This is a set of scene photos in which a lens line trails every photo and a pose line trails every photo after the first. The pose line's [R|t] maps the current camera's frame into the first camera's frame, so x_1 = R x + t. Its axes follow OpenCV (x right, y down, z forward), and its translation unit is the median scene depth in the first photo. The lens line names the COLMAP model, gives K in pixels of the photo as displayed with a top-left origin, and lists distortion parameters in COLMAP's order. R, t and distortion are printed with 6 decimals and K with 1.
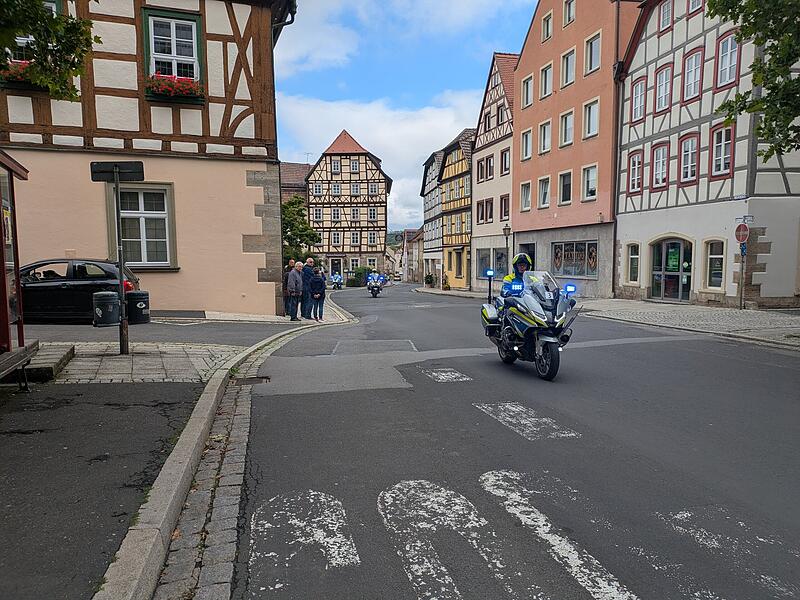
lens RADIAL K [[583.0, 0, 386.3], [0, 583.0, 303.8], [0, 0, 1]] dist [0.041720, -0.033696]
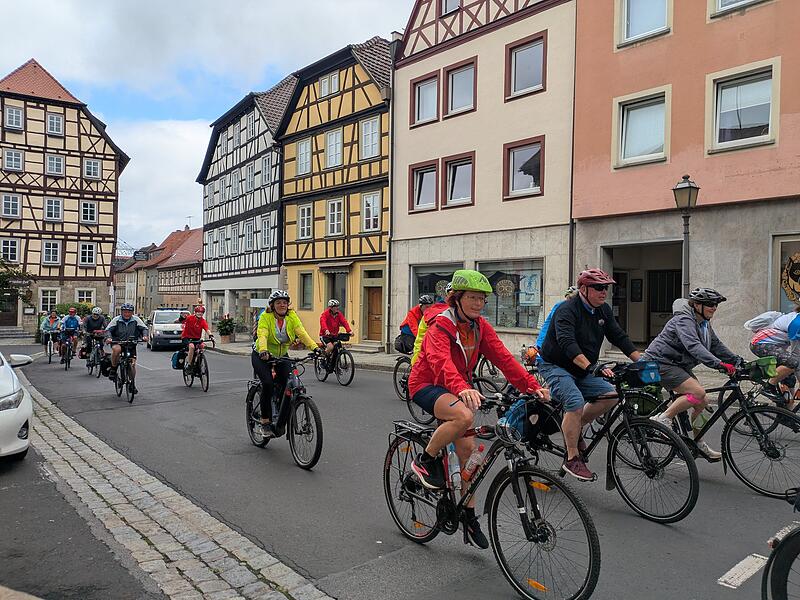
lens RADIAL K [[583.0, 0, 406.5], [0, 583.0, 294.0], [0, 0, 1]] dist [0.041720, -0.033696]
pose [[0.855975, 0.019609, 0.516645, -0.054937], [0.026380, 0.996322, -0.081521, -0.019101], [-0.516343, 0.083409, 0.852310, 0.362218]]
